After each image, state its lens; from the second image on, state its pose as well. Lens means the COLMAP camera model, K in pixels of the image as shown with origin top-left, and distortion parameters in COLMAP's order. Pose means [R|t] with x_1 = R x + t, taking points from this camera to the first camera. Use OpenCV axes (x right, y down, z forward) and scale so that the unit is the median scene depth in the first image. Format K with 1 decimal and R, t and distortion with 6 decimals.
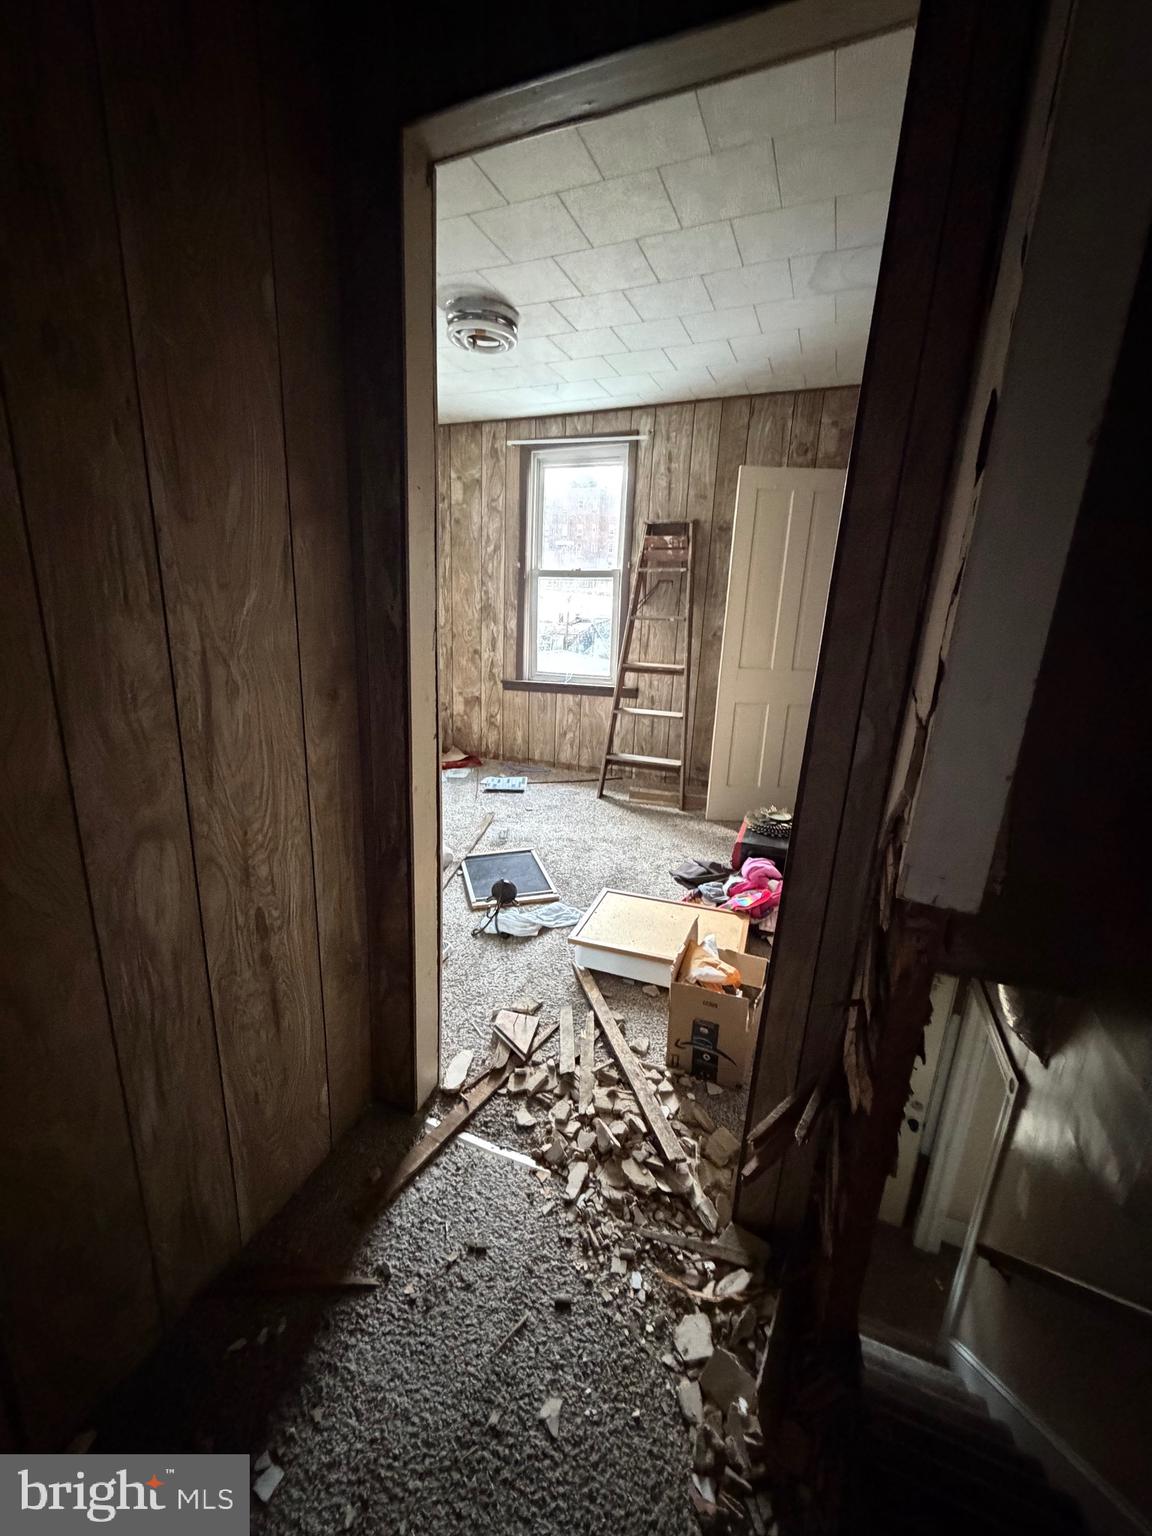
lens RADIAL K [[610.9, 0, 576.1], [0, 610.9, 764.0], [0, 0, 1]] dist [-0.000680, -0.000424]
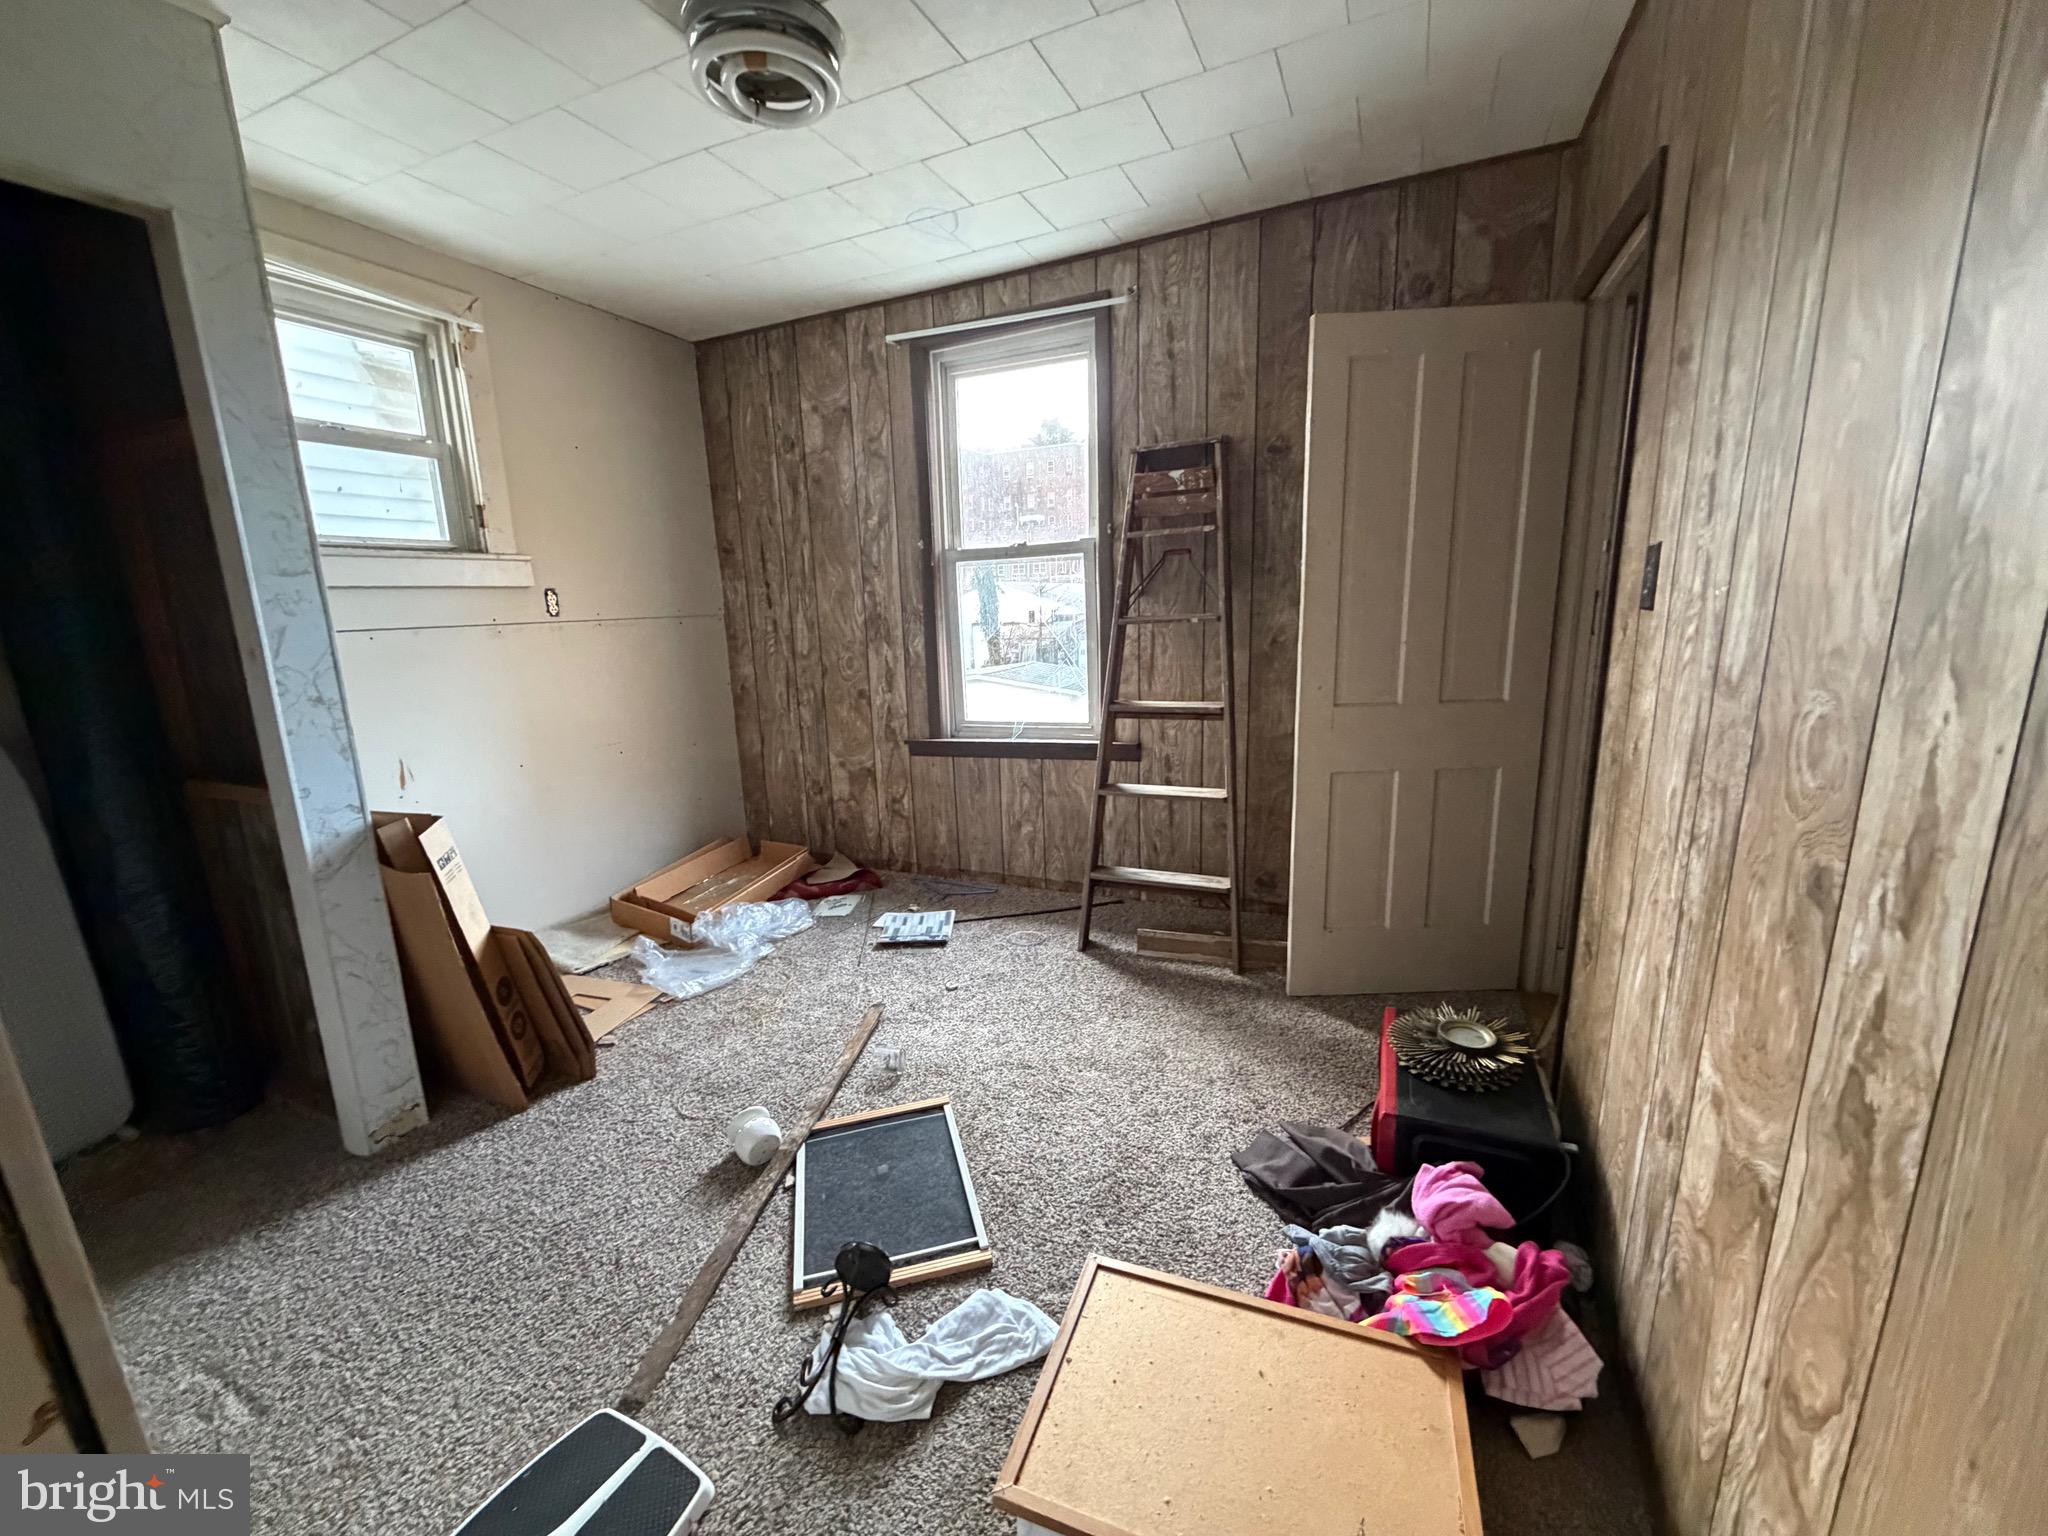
lens RADIAL K [[814.5, 0, 1018.1], [0, 814.5, 767.3], [0, 0, 1]] dist [-0.000680, -0.000424]
pose [[0.996514, -0.061573, -0.056294, 0.041744], [0.058677, 0.996936, -0.051730, -0.097081], [0.059306, 0.048246, 0.997073, 0.343532]]
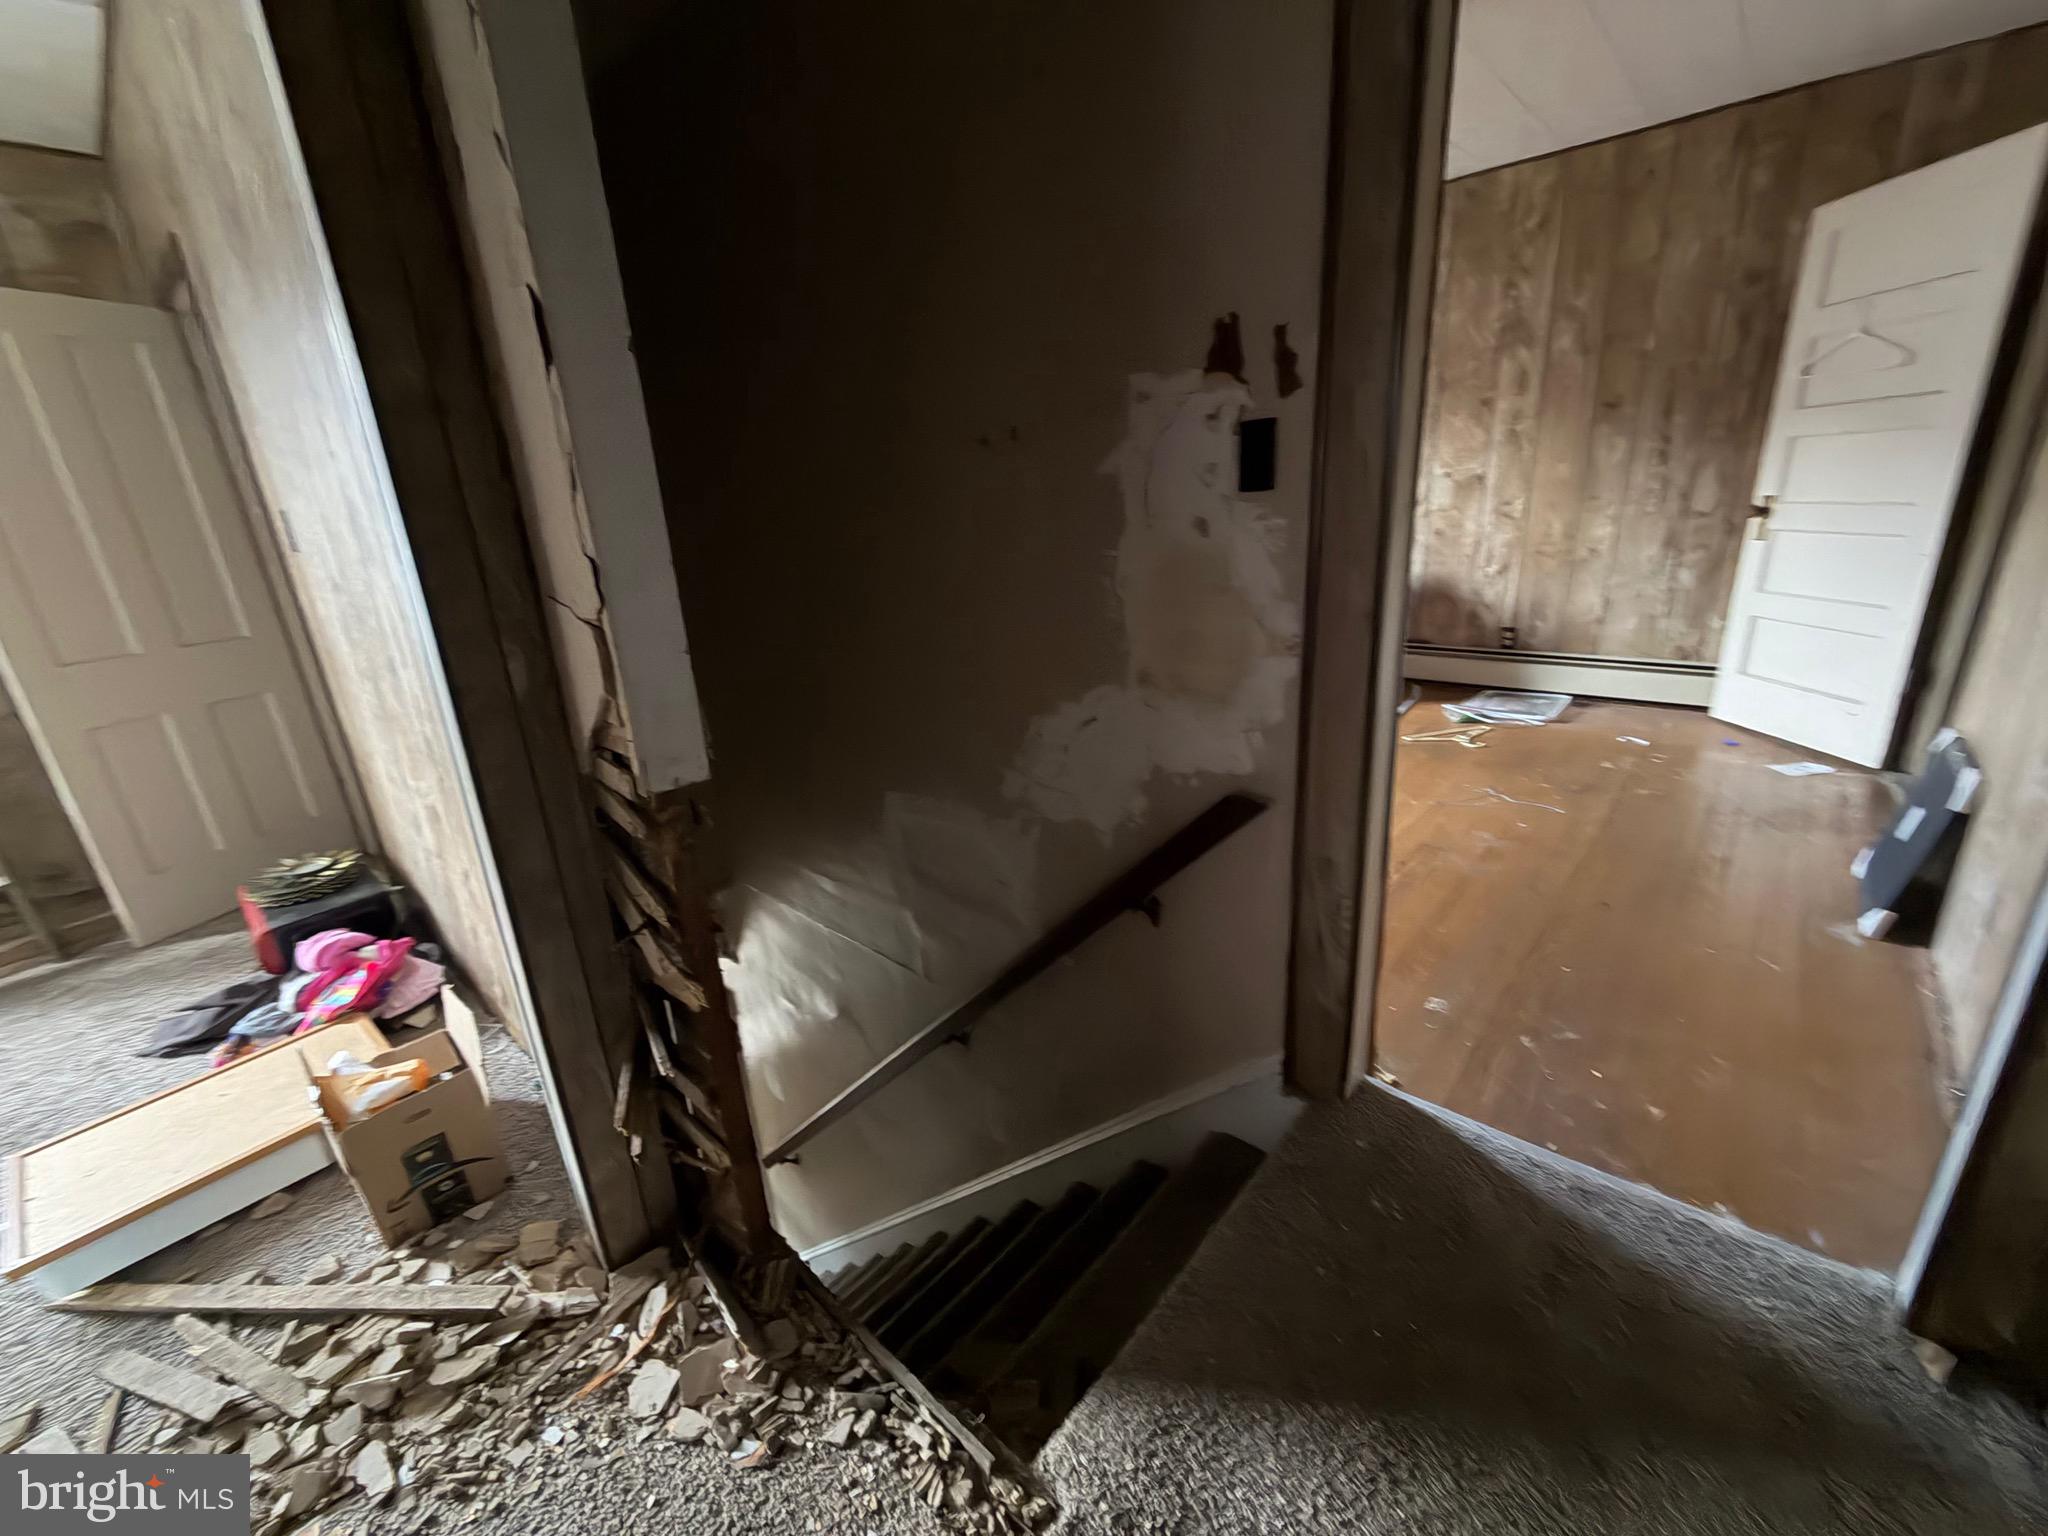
lens RADIAL K [[814.5, 0, 1017.1], [0, 814.5, 771.1], [0, 0, 1]] dist [-0.000680, -0.000424]
pose [[0.342772, -0.361552, 0.867057, -0.107927], [0.312903, 0.914209, 0.257514, 0.006699], [-0.885776, 0.183037, 0.426496, -0.033018]]
